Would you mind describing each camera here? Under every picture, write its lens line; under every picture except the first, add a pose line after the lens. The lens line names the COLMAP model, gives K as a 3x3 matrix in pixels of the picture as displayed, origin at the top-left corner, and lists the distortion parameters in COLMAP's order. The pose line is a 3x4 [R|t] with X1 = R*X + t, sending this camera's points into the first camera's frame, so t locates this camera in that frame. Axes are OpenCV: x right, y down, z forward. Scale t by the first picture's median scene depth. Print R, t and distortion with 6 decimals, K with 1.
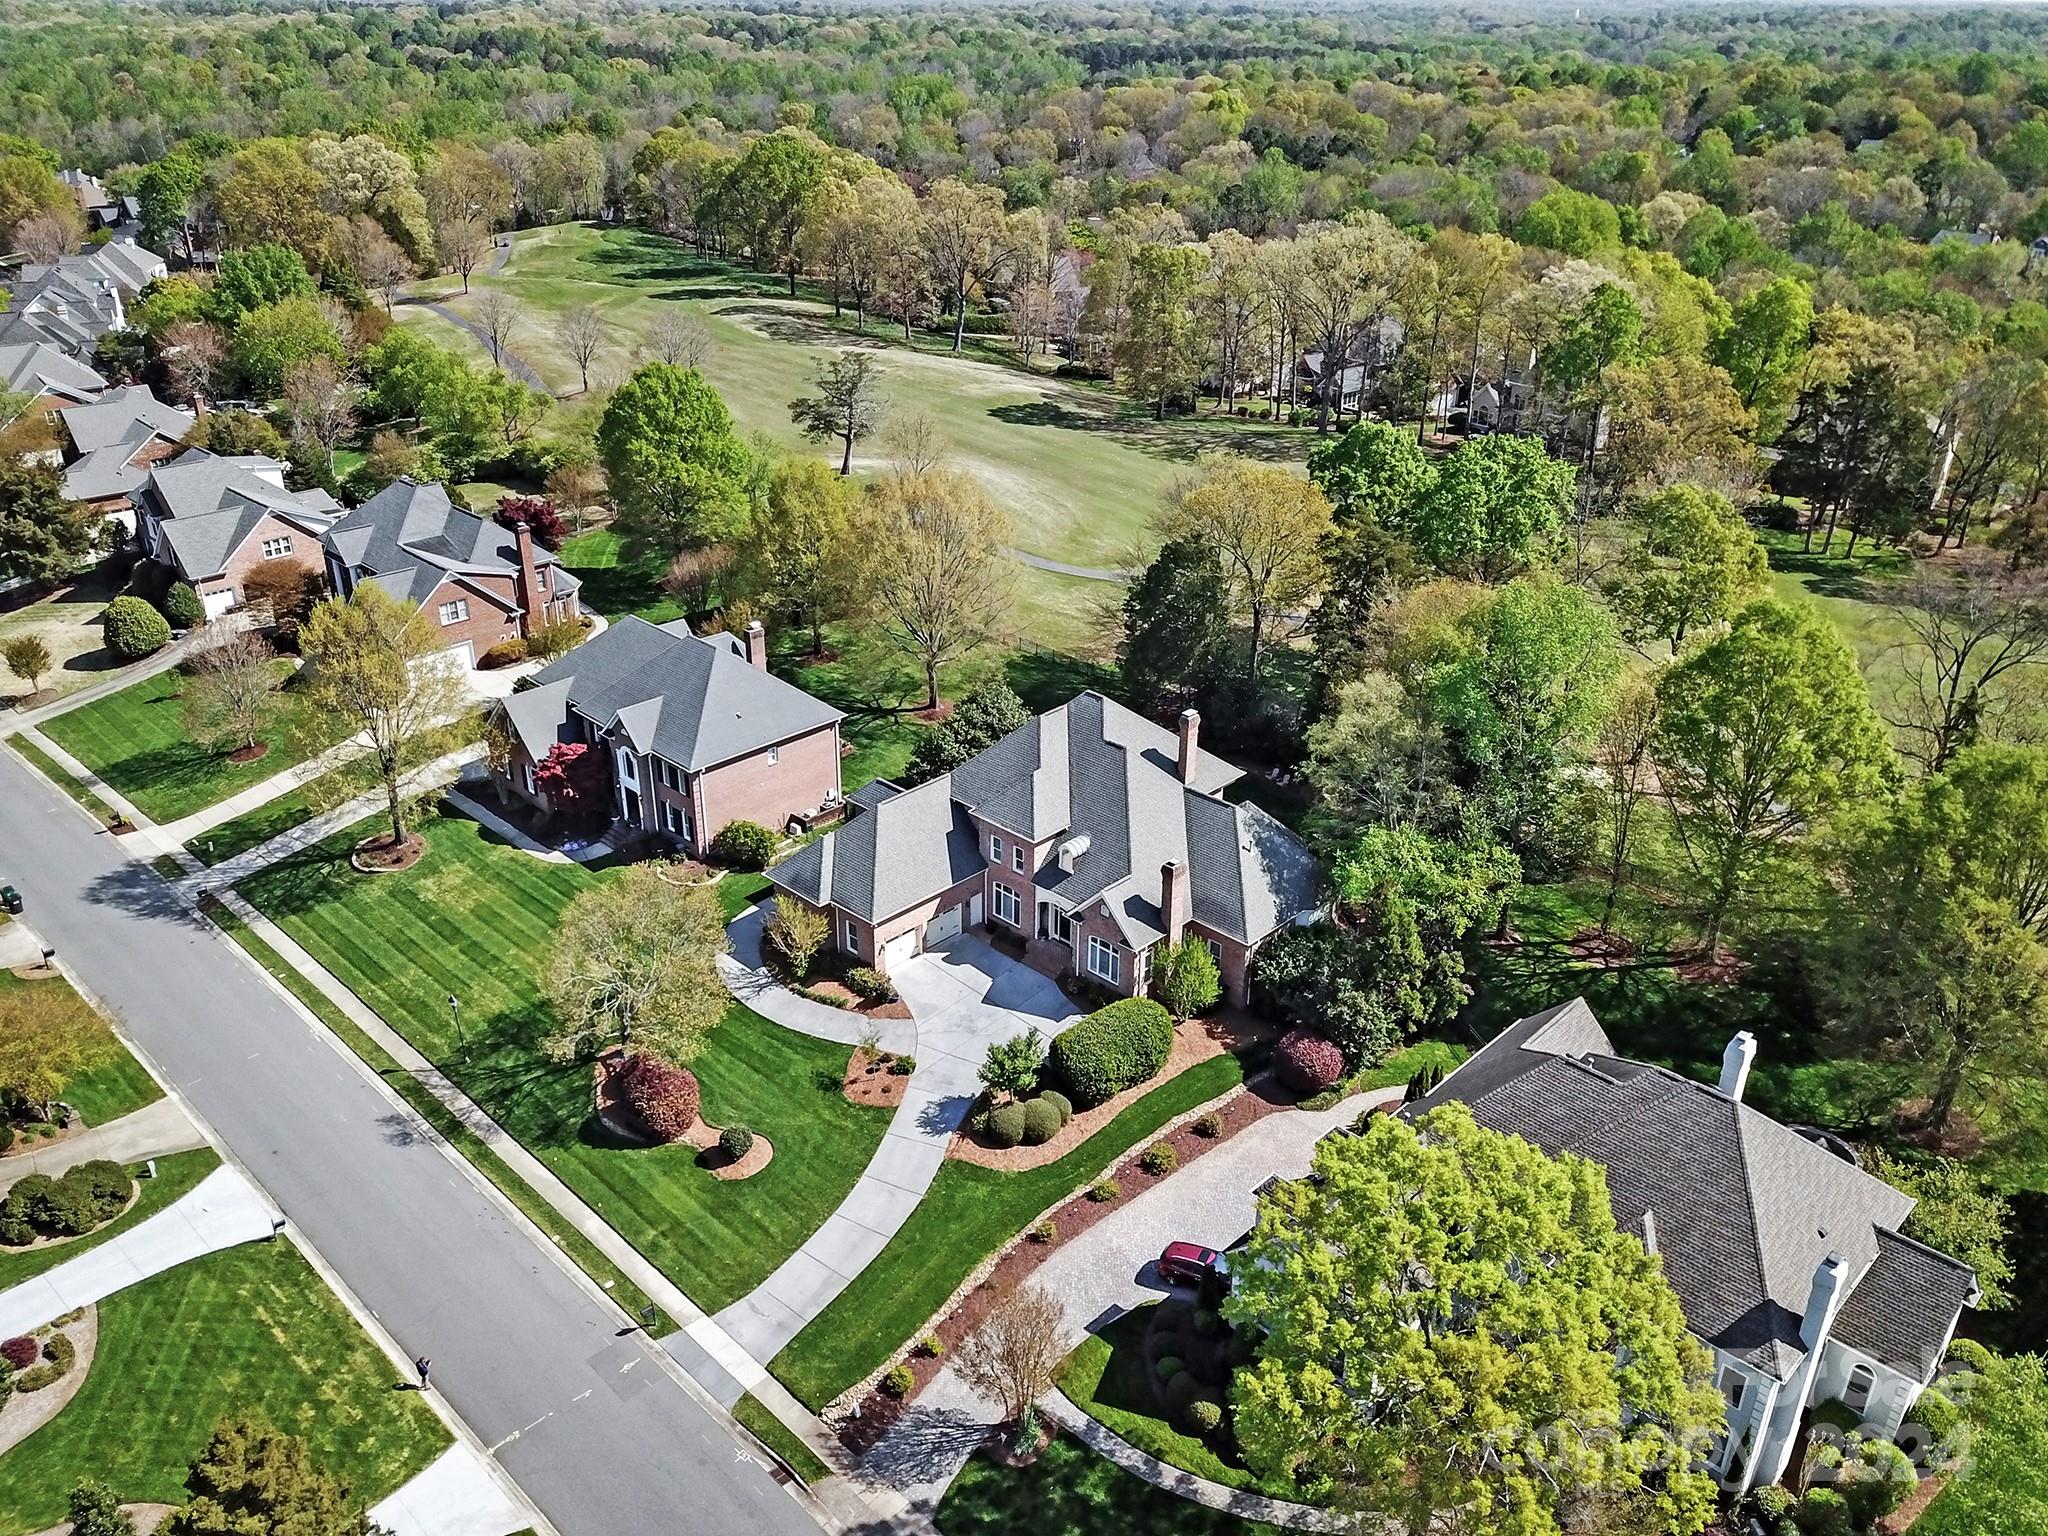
lens RADIAL K [[1570.0, 0, 1024.0], [0, 1570.0, 768.0], [0, 0, 1]] dist [0.017169, -0.001484]
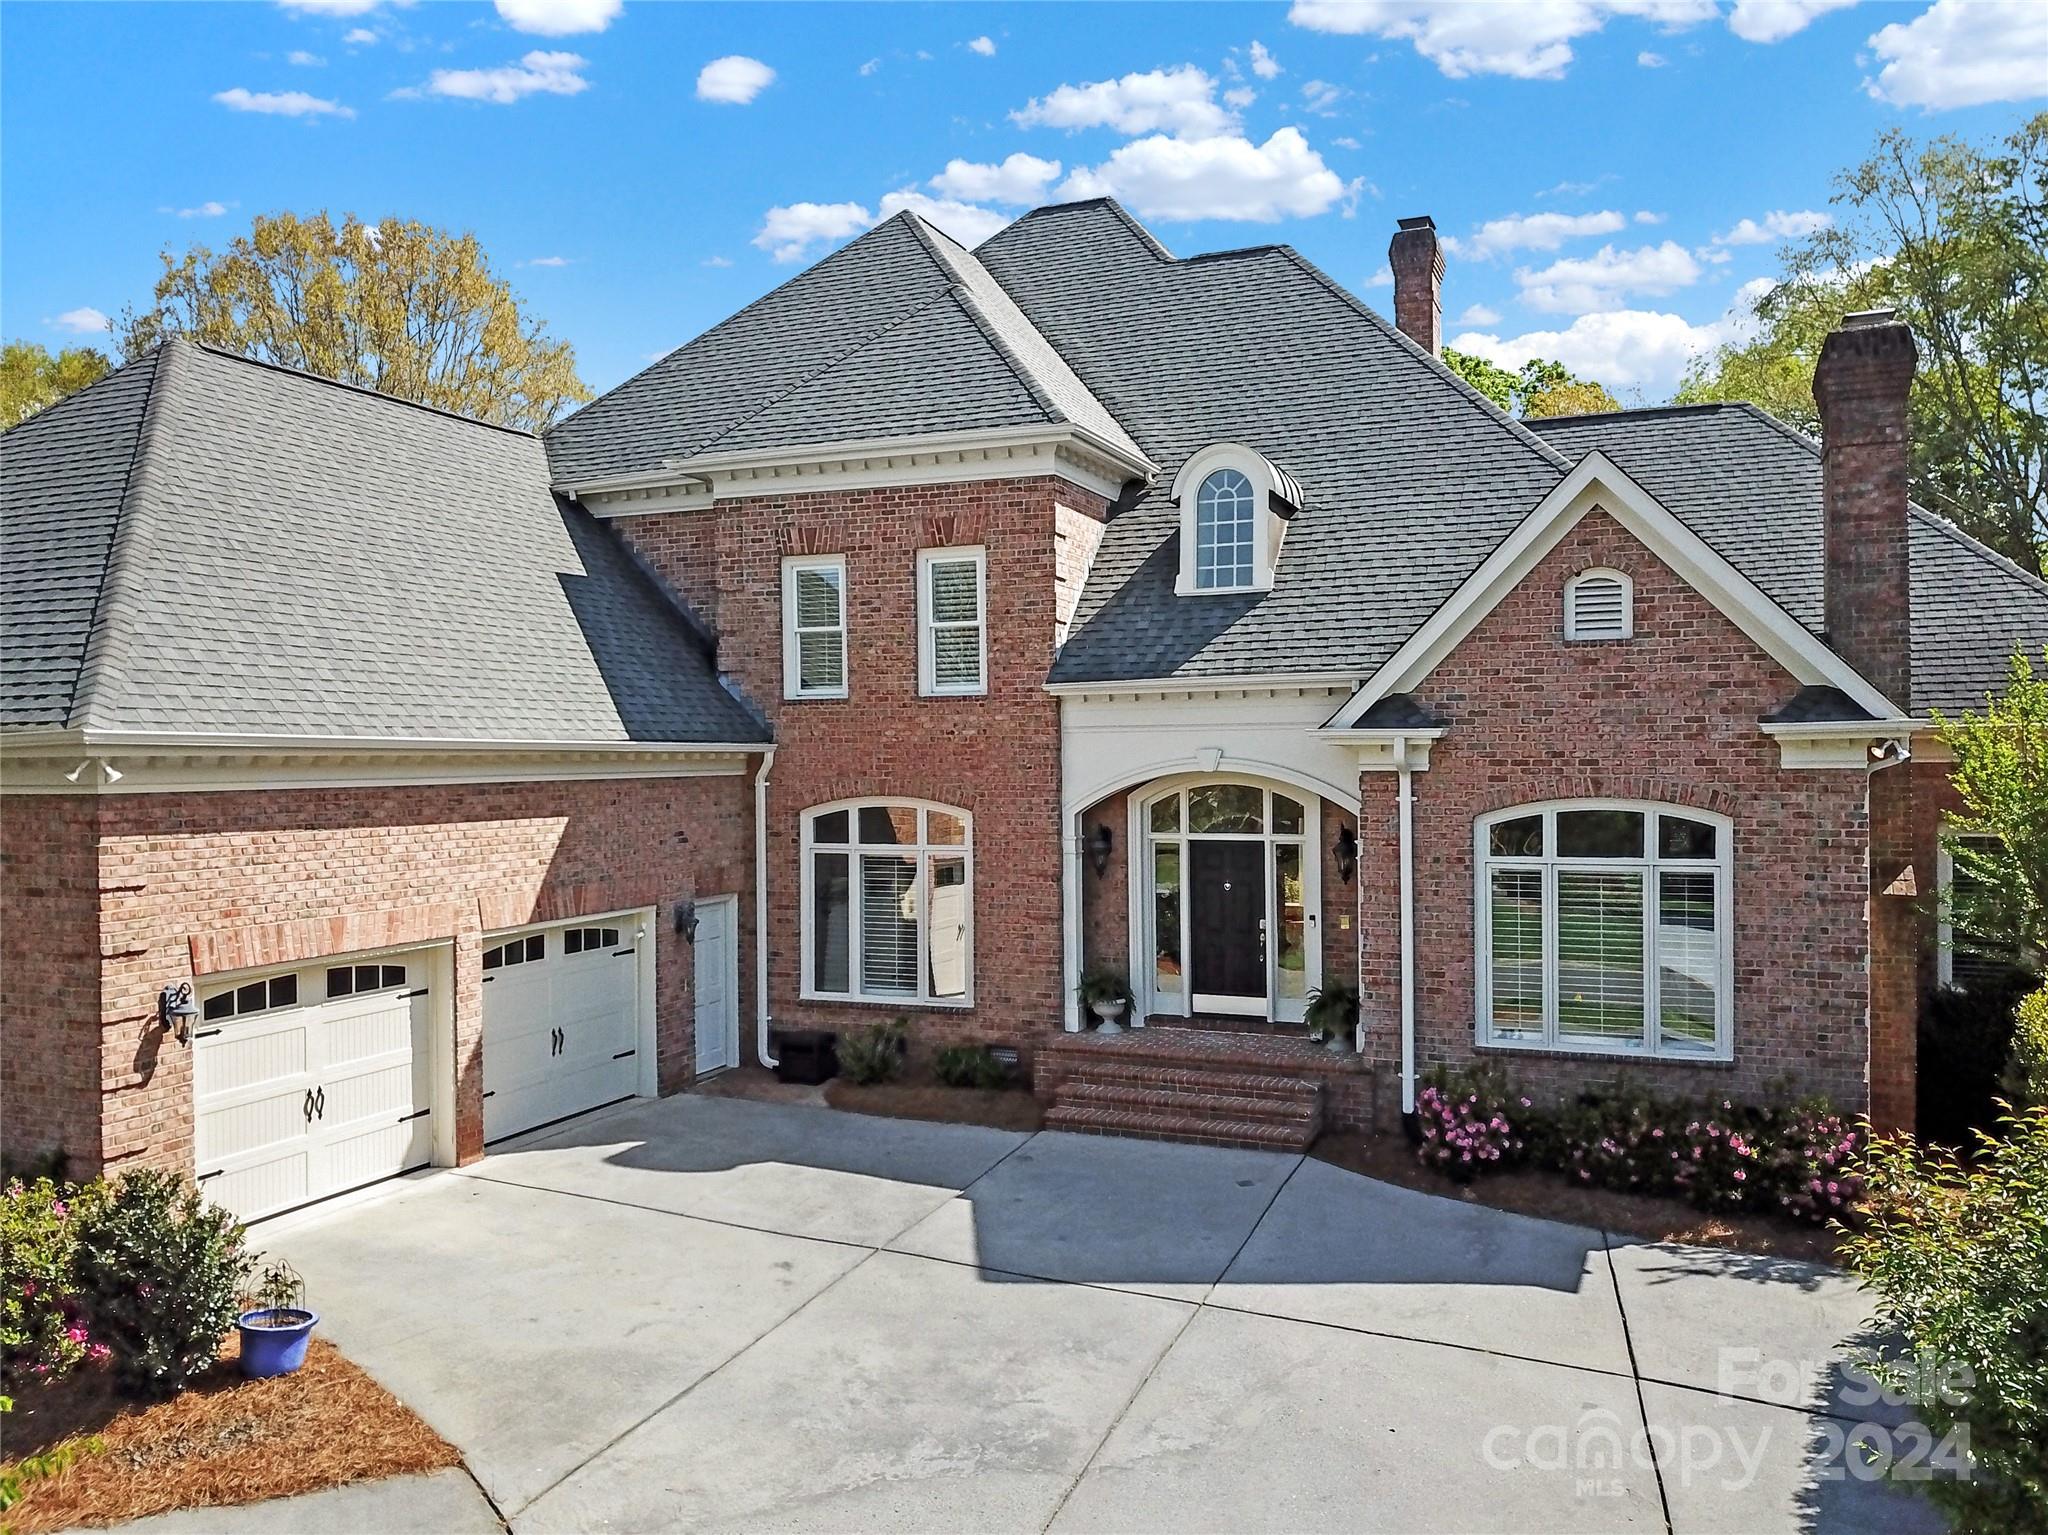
lens RADIAL K [[1587.7, 0, 1024.0], [0, 1587.7, 767.5], [0, 0, 1]] dist [0.004297, -0.003435]
pose [[0.931832, -0.020465, 0.362312, -0.074642], [0.173121, 0.902540, -0.394272, 0.170167], [-0.318932, 0.430119, 0.844559, 0.895917]]
